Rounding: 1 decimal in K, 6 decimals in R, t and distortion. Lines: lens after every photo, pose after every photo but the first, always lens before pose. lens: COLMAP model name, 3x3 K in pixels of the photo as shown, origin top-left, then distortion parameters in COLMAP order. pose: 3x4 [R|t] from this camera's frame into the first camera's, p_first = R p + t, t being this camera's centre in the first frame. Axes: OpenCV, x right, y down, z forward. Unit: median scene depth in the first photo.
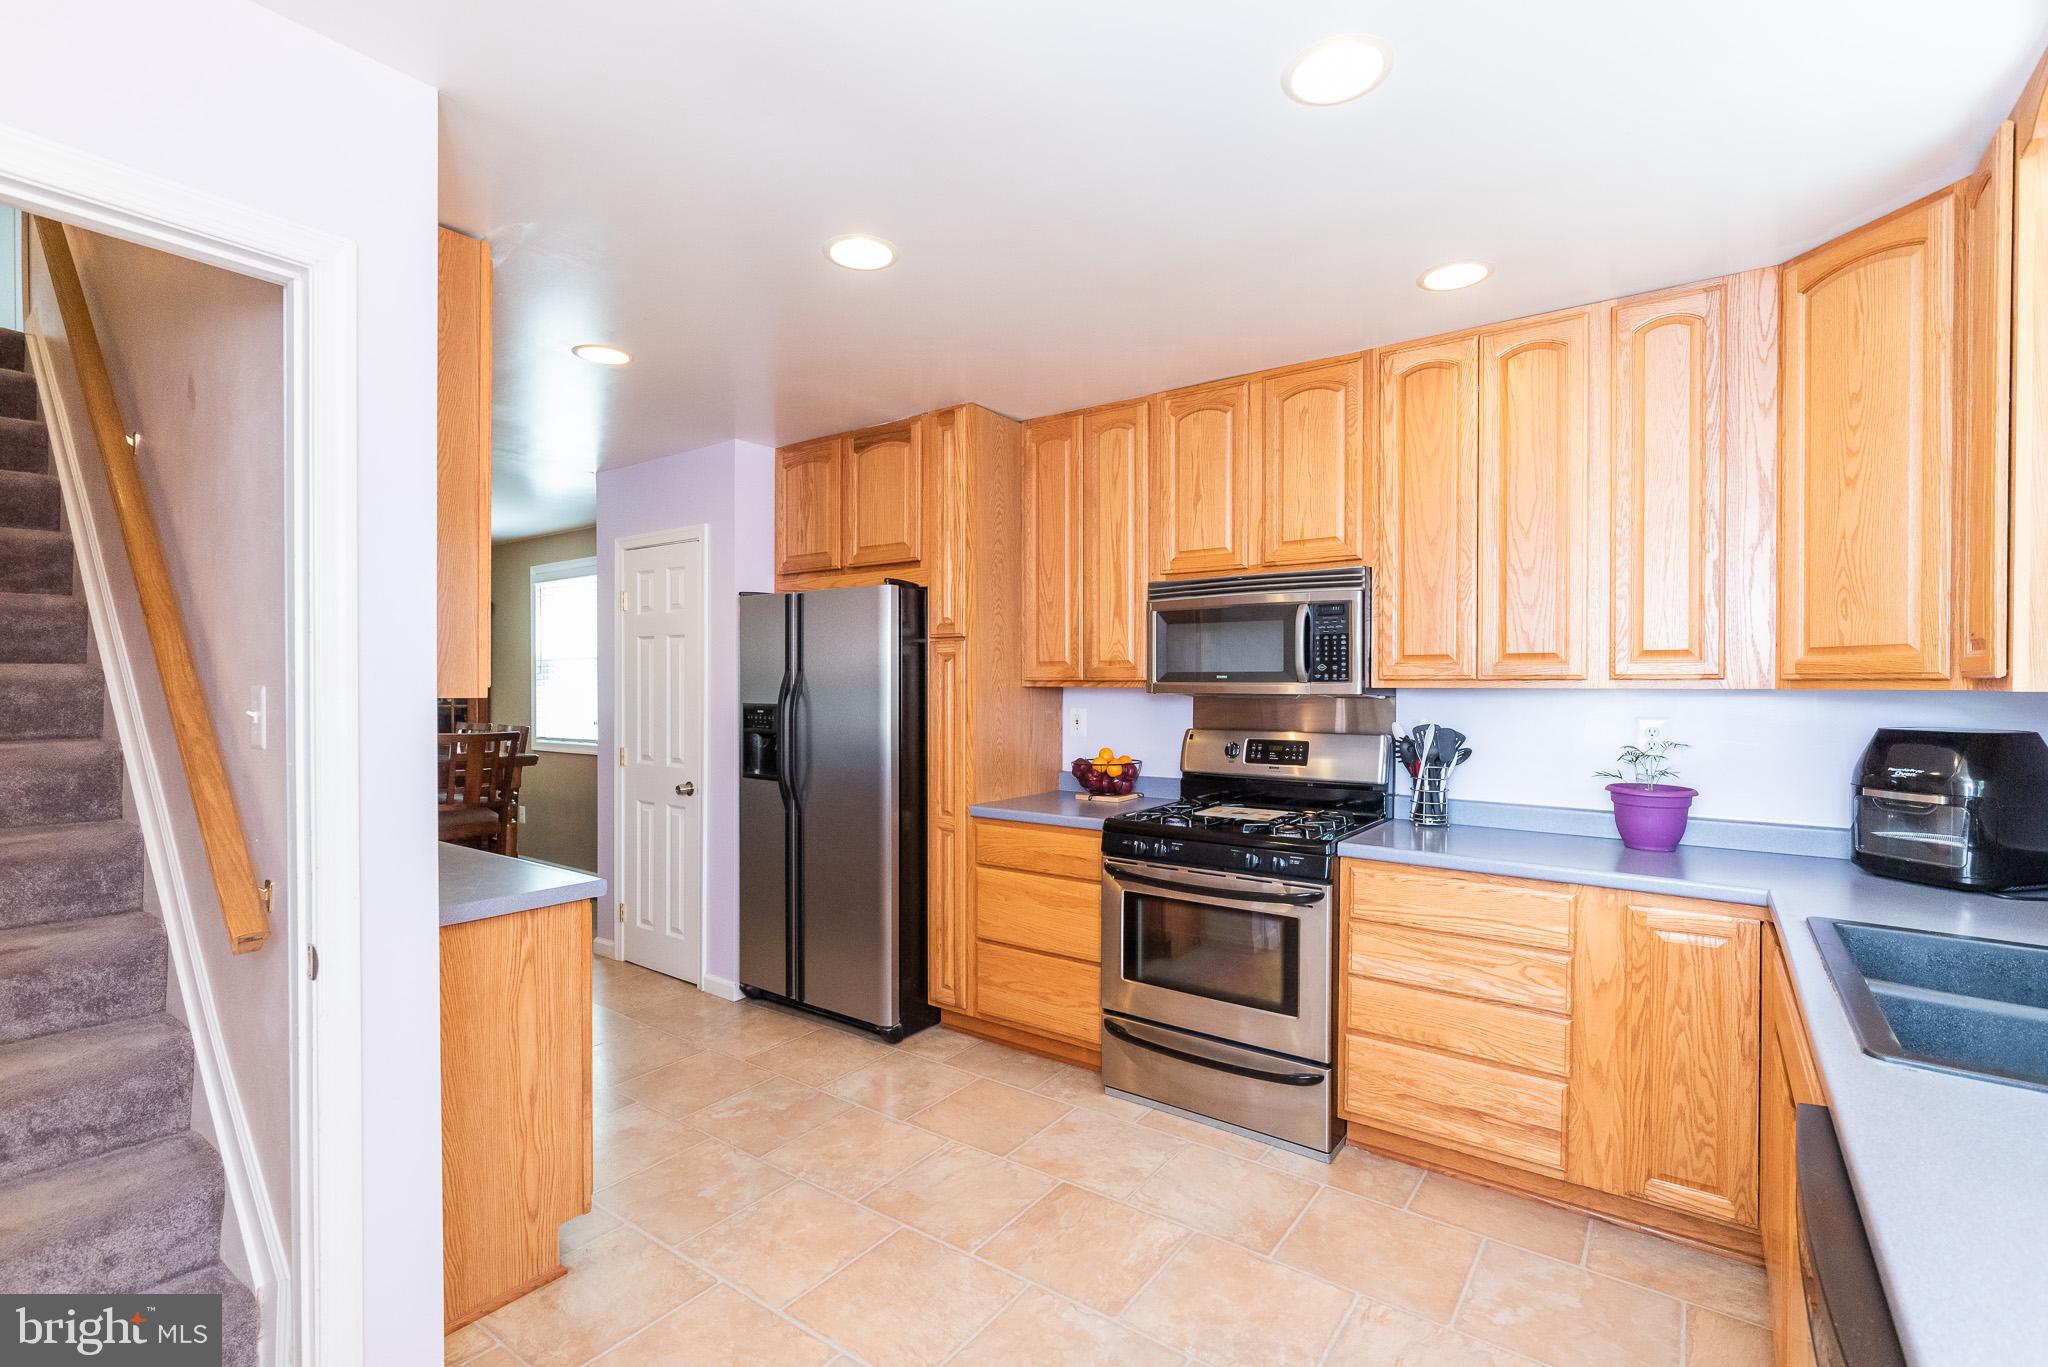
lens RADIAL K [[926.8, 0, 1032.8], [0, 926.8, 691.2], [0, 0, 1]] dist [-0.001472, -0.000056]
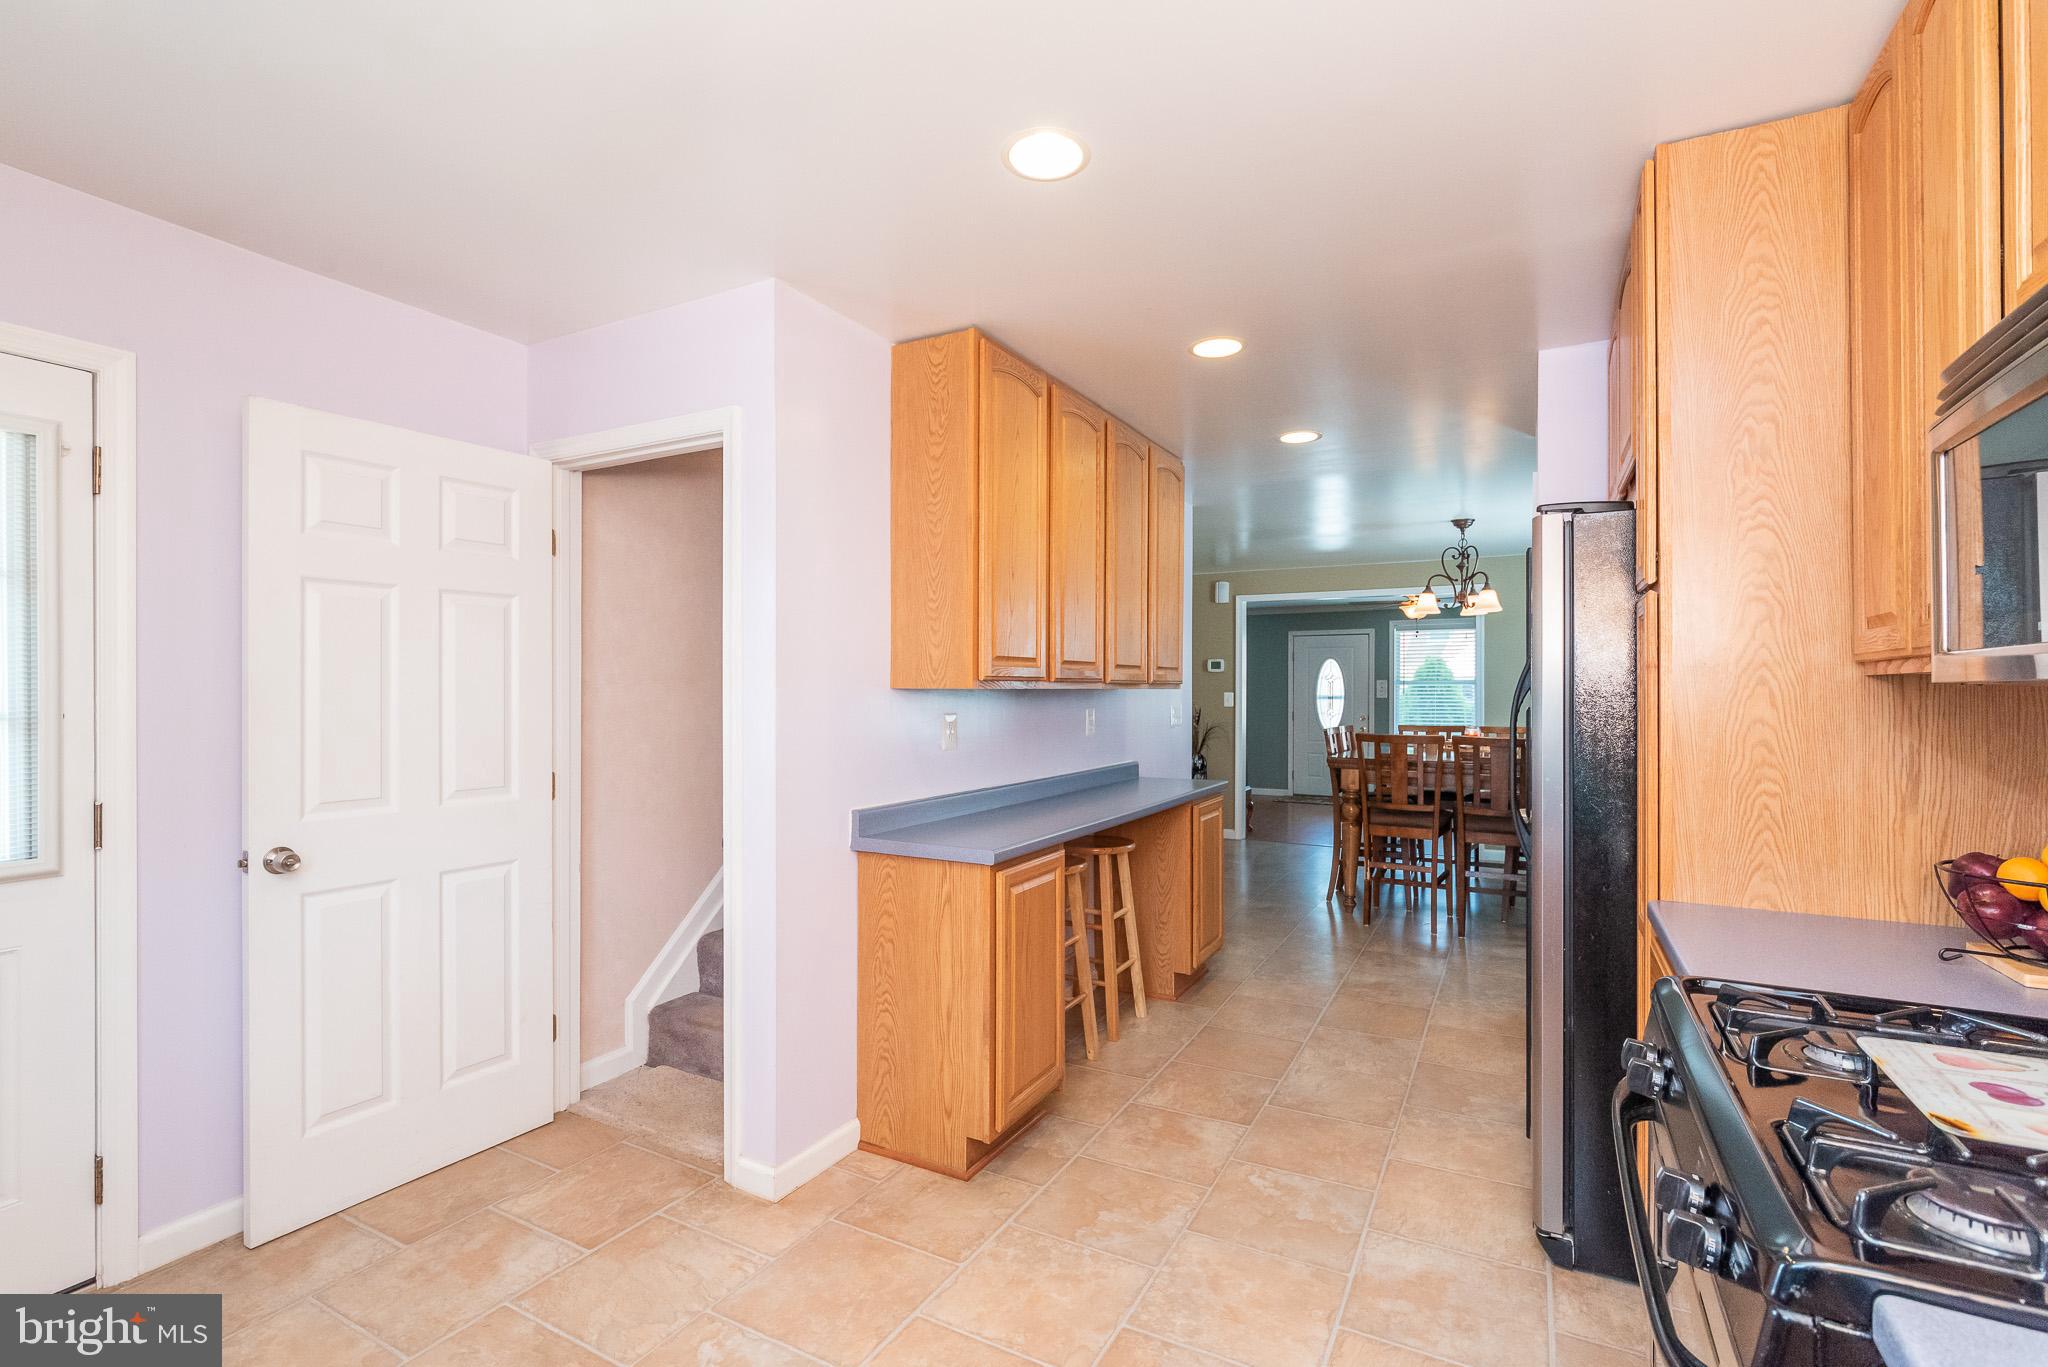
lens RADIAL K [[922.5, 0, 1022.2], [0, 922.5, 688.1], [0, 0, 1]] dist [-0.002535, 0.000453]
pose [[0.122222, -0.006362, -0.992482, 0.415844], [-0.011450, 0.999904, -0.007819, 0.010086], [0.992437, 0.012319, 0.122137, 0.578831]]
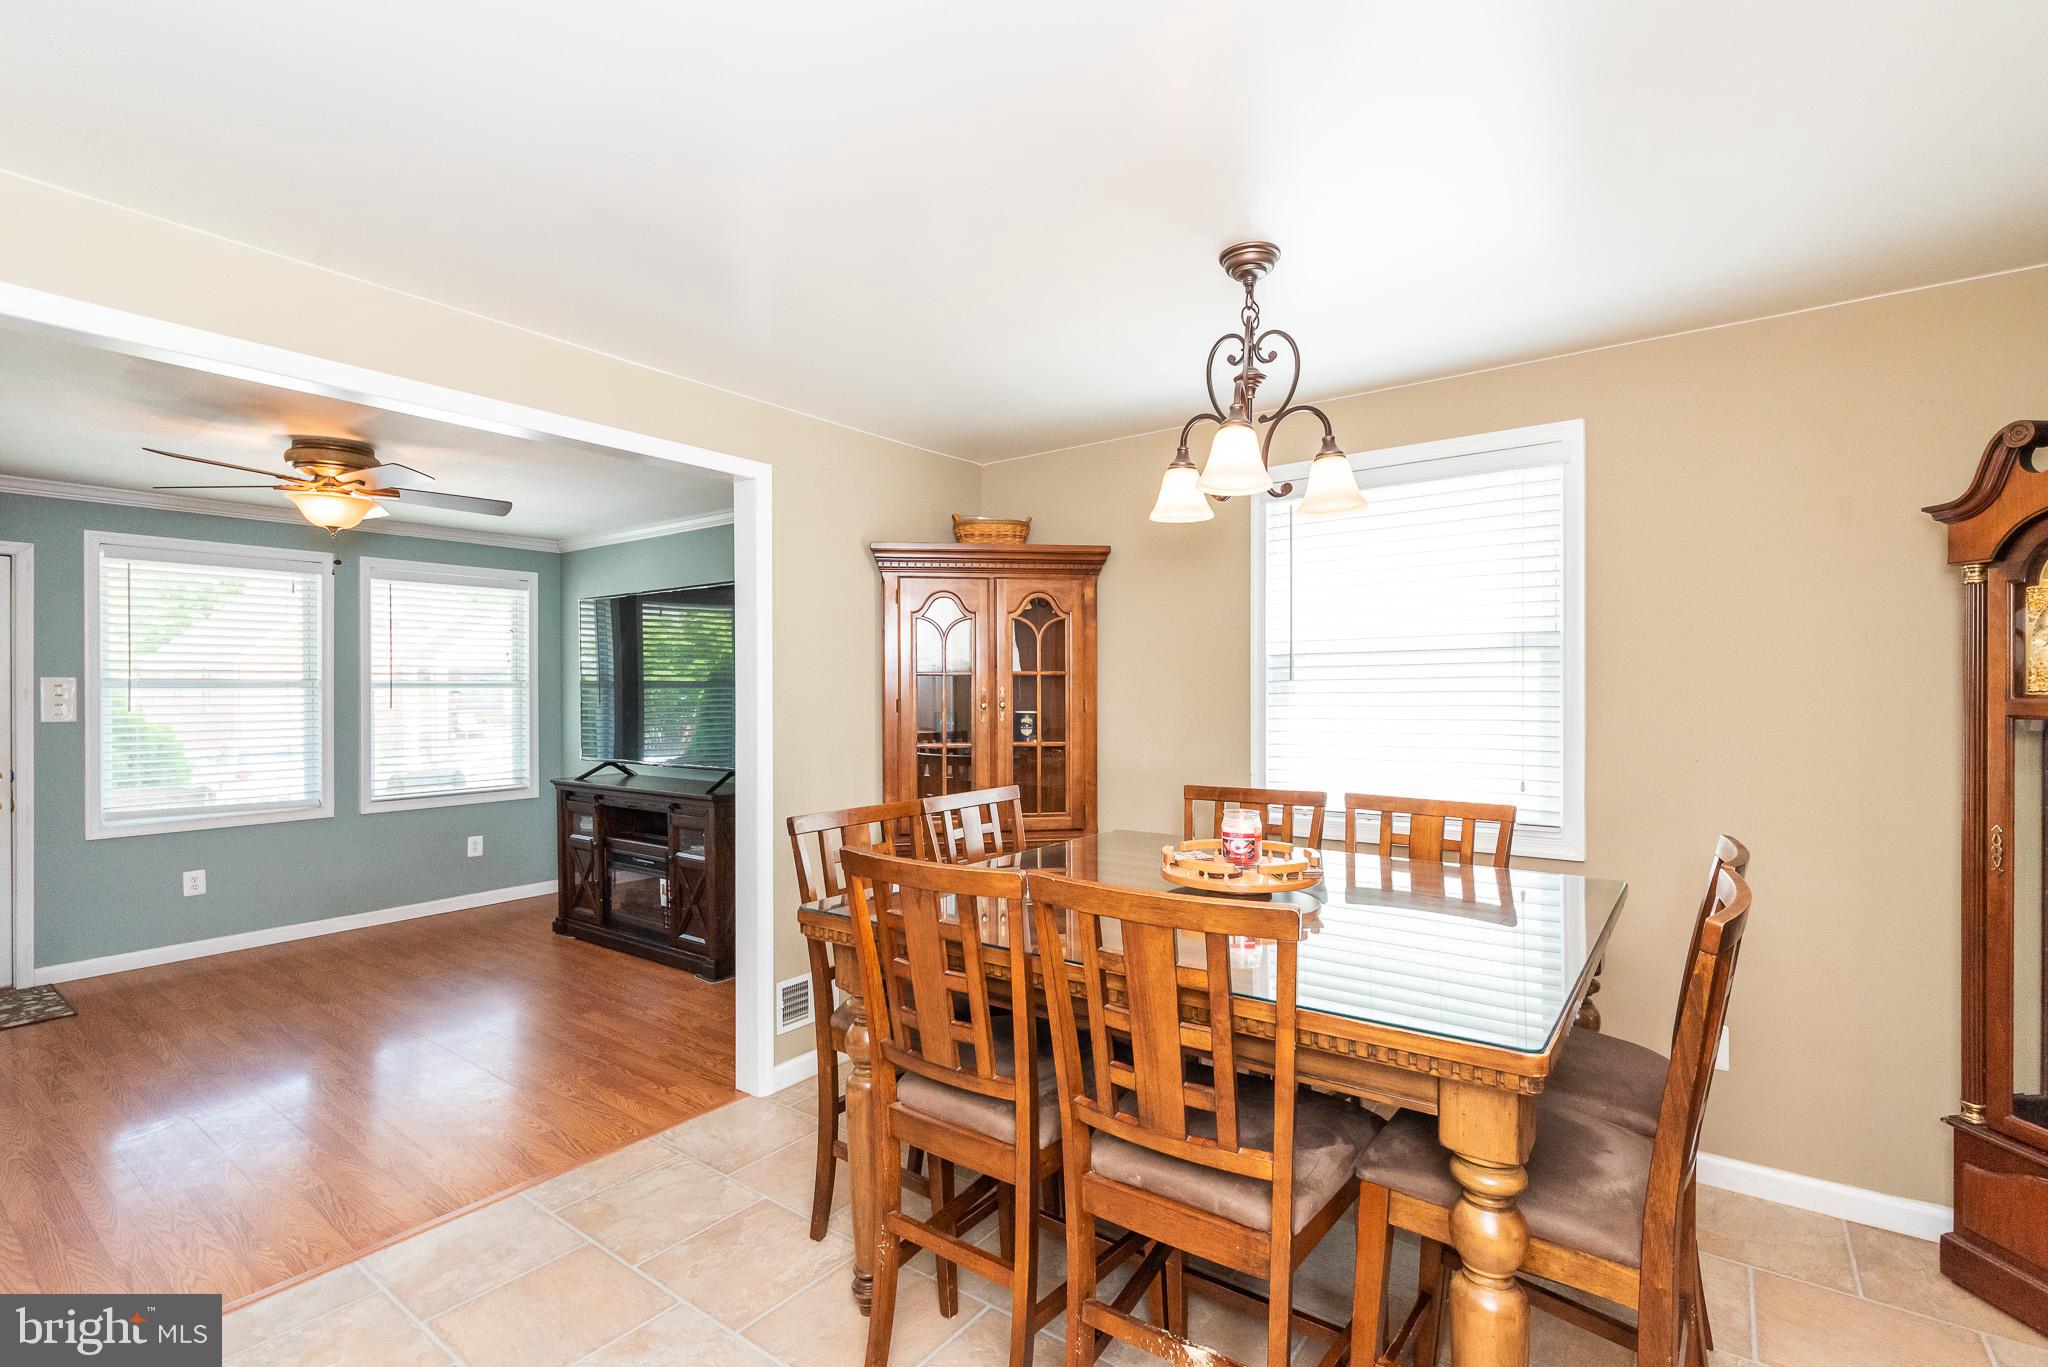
lens RADIAL K [[925.6, 0, 1024.2], [0, 925.6, 754.9], [0, 0, 1]] dist [-0.000869, 0.000101]
pose [[0.999958, -0.007497, -0.005337, -1.290678], [0.007834, 0.997763, 0.066383, -0.025923], [0.004827, -0.066422, 0.997780, 0.937658]]
